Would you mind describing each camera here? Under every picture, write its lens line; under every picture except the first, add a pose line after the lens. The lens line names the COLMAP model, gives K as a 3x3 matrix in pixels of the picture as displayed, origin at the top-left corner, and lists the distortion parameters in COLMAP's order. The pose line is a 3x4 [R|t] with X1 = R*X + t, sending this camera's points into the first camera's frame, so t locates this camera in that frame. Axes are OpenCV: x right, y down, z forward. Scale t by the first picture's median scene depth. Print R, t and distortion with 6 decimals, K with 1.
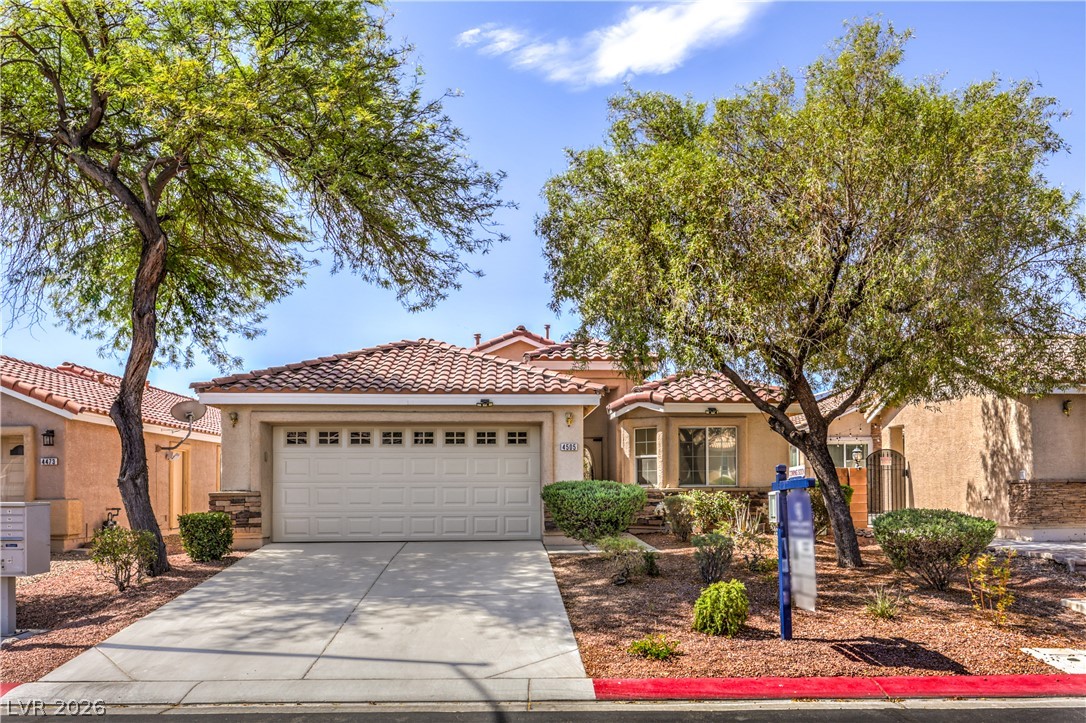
lens RADIAL K [[778.8, 0, 546.2], [0, 778.8, 372.1], [0, 0, 1]] dist [-0.000412, 0.002714]
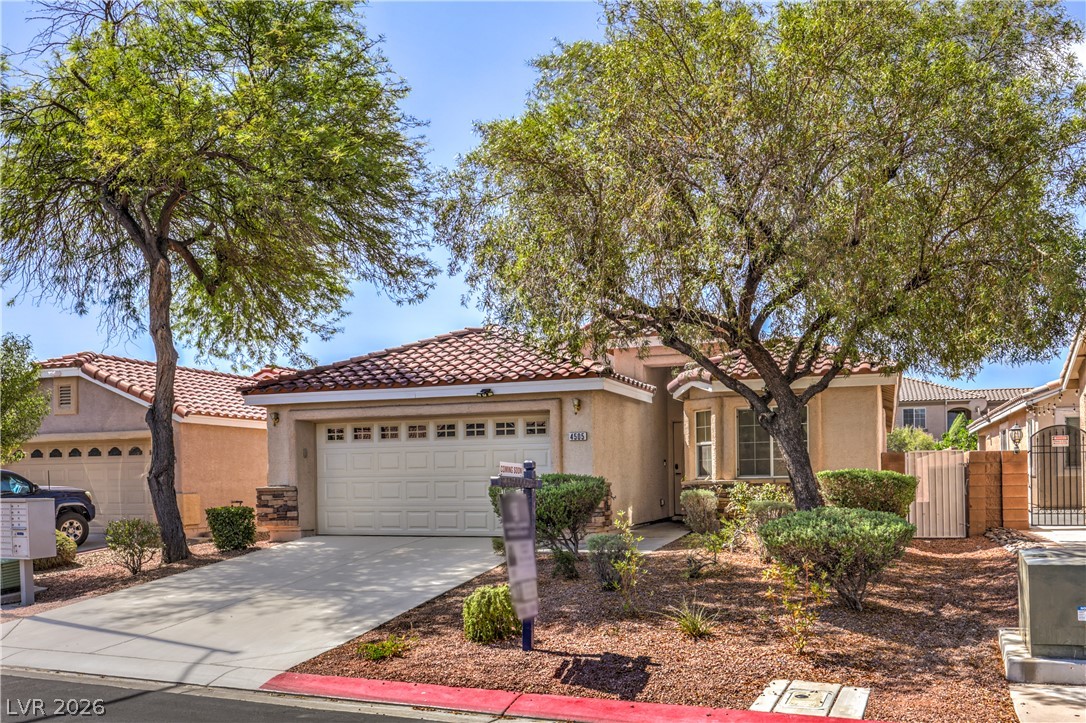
lens RADIAL K [[889.6, 0, 543.0], [0, 889.6, 361.5], [0, 0, 1]] dist [0.000701, -0.000945]
pose [[0.919552, -0.058268, -0.388624, 0.461643], [0.066117, 0.997788, 0.006842, -0.001278], [0.387366, -0.031987, 0.921371, 0.031644]]
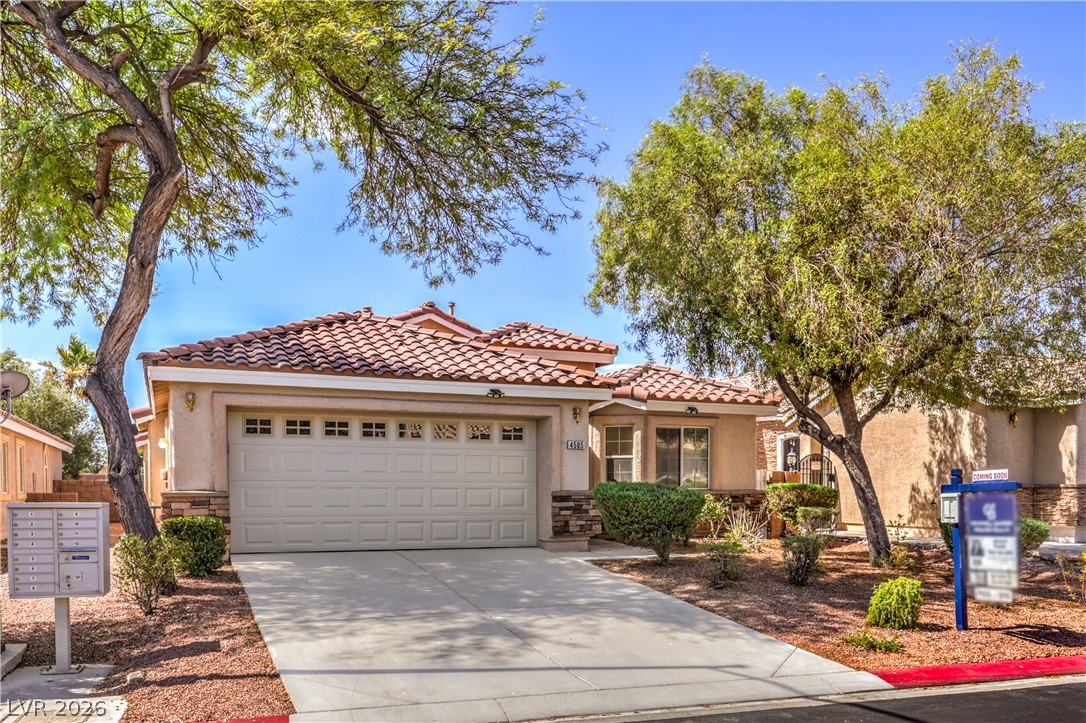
lens RADIAL K [[917.0, 0, 541.7], [0, 917.0, 401.2], [0, 0, 1]] dist [0.001689, 0.004694]
pose [[0.946755, 0.037866, 0.319721, -0.407424], [-0.053655, 0.997729, 0.040716, 0.003723], [-0.317453, -0.055702, 0.946637, -0.002044]]
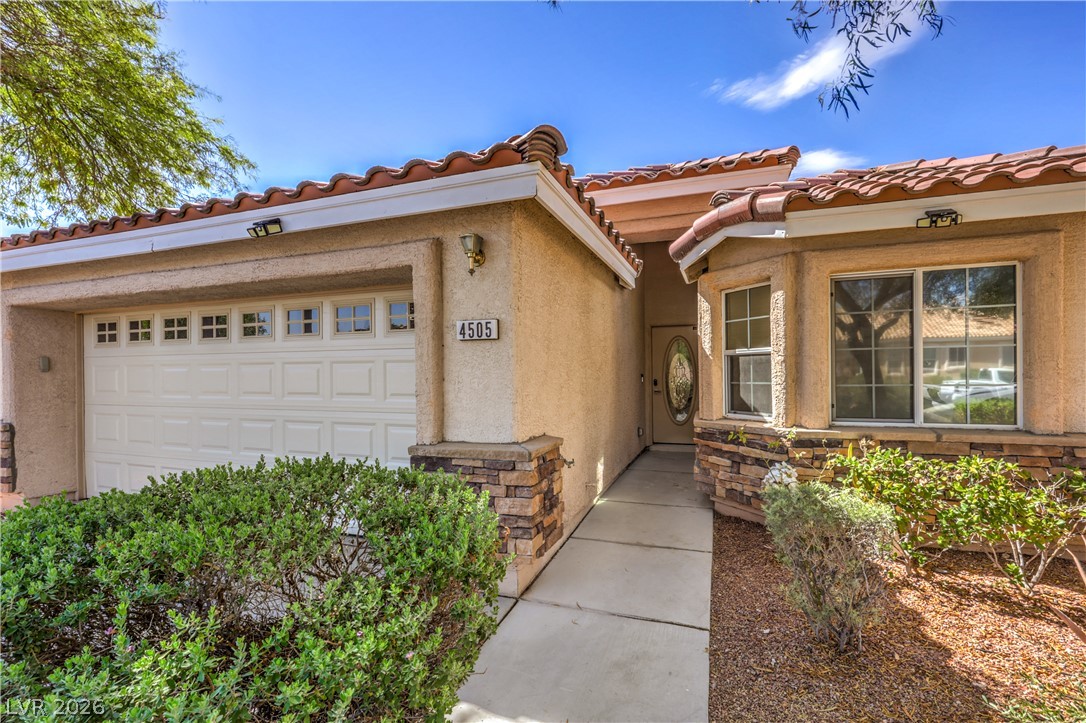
lens RADIAL K [[469.5, 0, 546.3], [0, 469.5, 346.3], [0, 0, 1]] dist [-0.000134, 0.000024]
pose [[0.920194, -0.023835, -0.390736, 0.166899], [0.060038, 0.994929, 0.080699, 0.101107], [0.386831, -0.097718, 0.916959, 0.931347]]
